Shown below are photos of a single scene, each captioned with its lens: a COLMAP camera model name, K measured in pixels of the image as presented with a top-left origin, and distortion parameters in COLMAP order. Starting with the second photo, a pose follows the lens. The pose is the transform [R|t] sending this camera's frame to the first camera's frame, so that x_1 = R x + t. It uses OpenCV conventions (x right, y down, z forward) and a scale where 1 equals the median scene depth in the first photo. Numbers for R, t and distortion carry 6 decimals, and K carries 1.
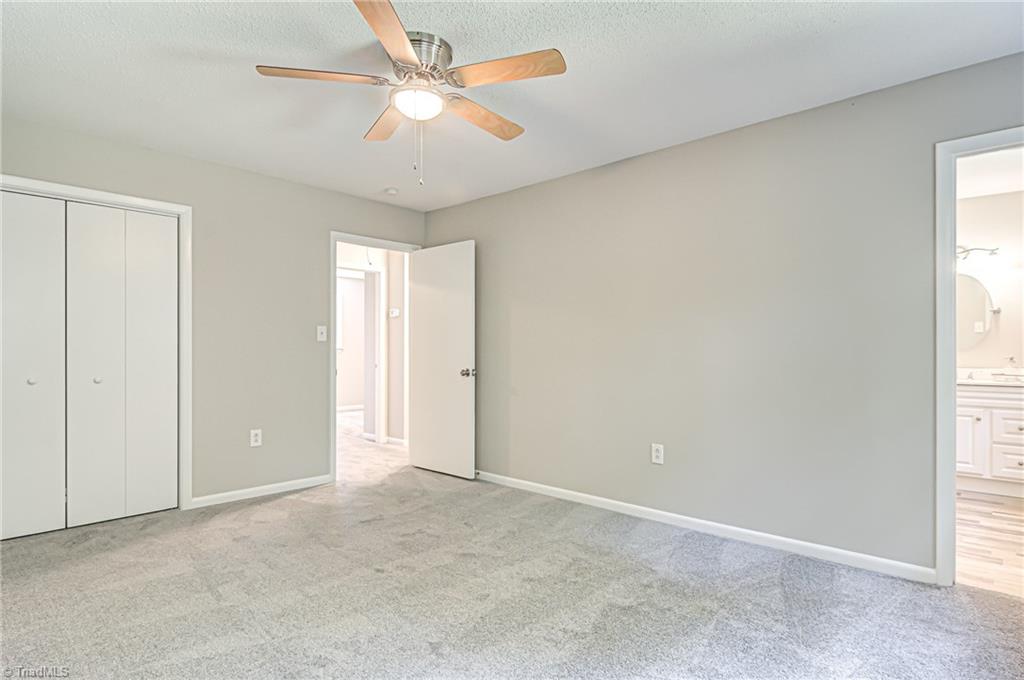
lens RADIAL K [[551.5, 0, 505.3], [0, 551.5, 344.2], [0, 0, 1]] dist [0.014652, -0.011264]
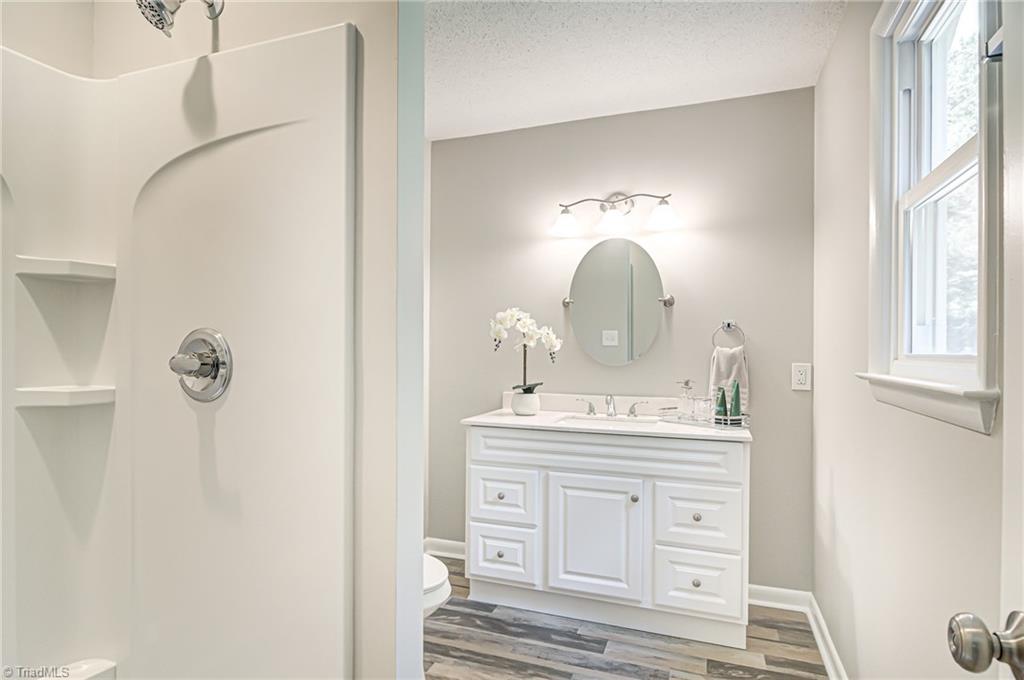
lens RADIAL K [[551.5, 0, 511.3], [0, 551.5, 345.8], [0, 0, 1]] dist [0.014652, -0.011264]
pose [[0.924197, 0.002777, 0.381906, 0.495884], [-0.003315, 0.999994, 0.000751, -0.011894], [-0.381902, -0.001960, 0.924201, 0.507768]]
